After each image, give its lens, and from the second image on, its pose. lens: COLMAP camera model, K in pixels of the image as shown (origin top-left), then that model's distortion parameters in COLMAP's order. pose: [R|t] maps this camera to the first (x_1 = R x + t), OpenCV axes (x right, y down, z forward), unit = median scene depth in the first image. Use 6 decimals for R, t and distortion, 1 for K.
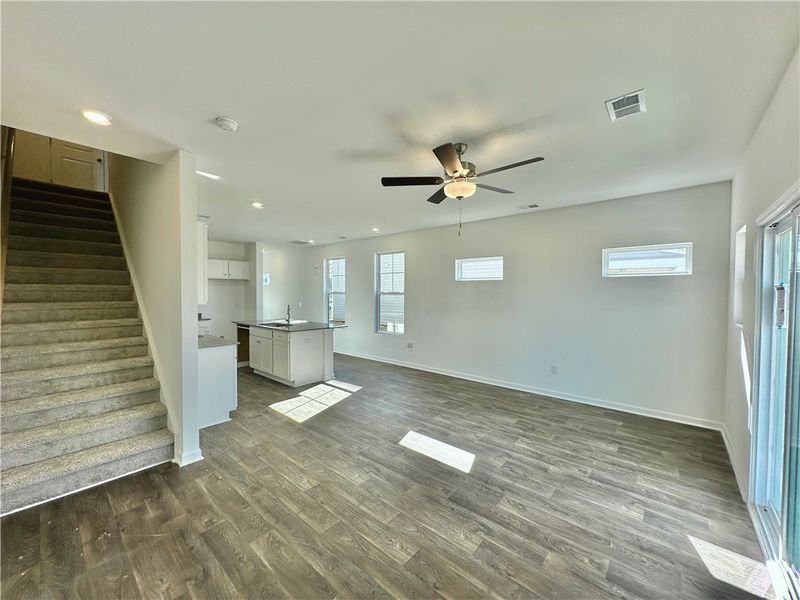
lens RADIAL K [[318.5, 0, 401.9], [0, 318.5, 301.4], [0, 0, 1]] dist [-0.005069, 0.000351]
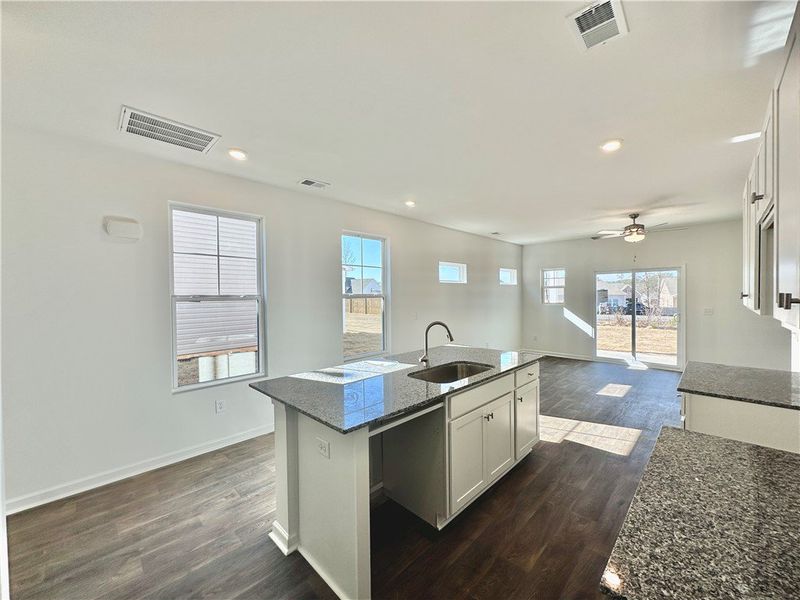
lens RADIAL K [[318.5, 0, 398.8], [0, 318.5, 301.3], [0, 0, 1]] dist [-0.005069, 0.000351]
pose [[0.070956, -0.019160, 0.997295, -1.301544], [0.043421, 0.998927, 0.016102, -0.043267], [-0.996534, 0.042161, 0.071712, 1.638965]]
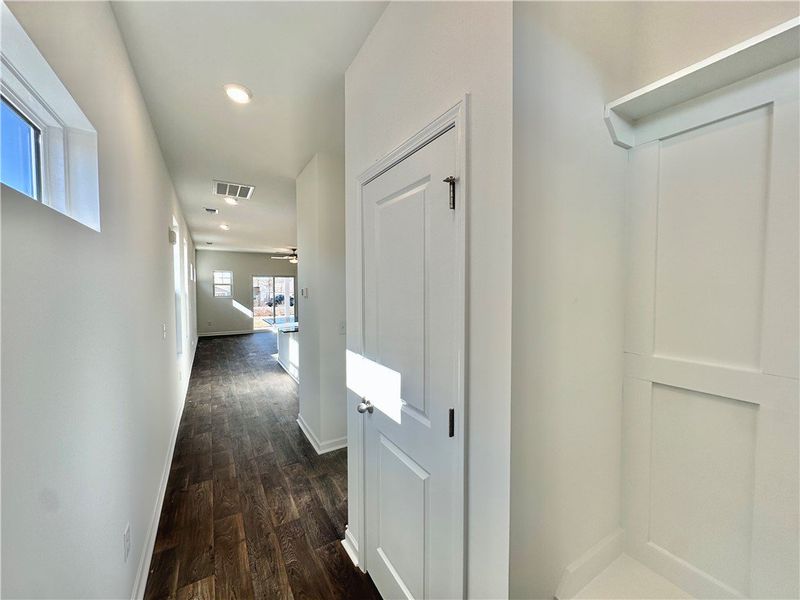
lens RADIAL K [[318.5, 0, 392.1], [0, 318.5, 297.6], [0, 0, 1]] dist [-0.005069, 0.000351]
pose [[-0.948131, -0.013390, 0.317599, -1.471686], [0.008425, 0.997703, 0.067216, -0.118135], [-0.317769, 0.066405, -0.945840, 2.961057]]
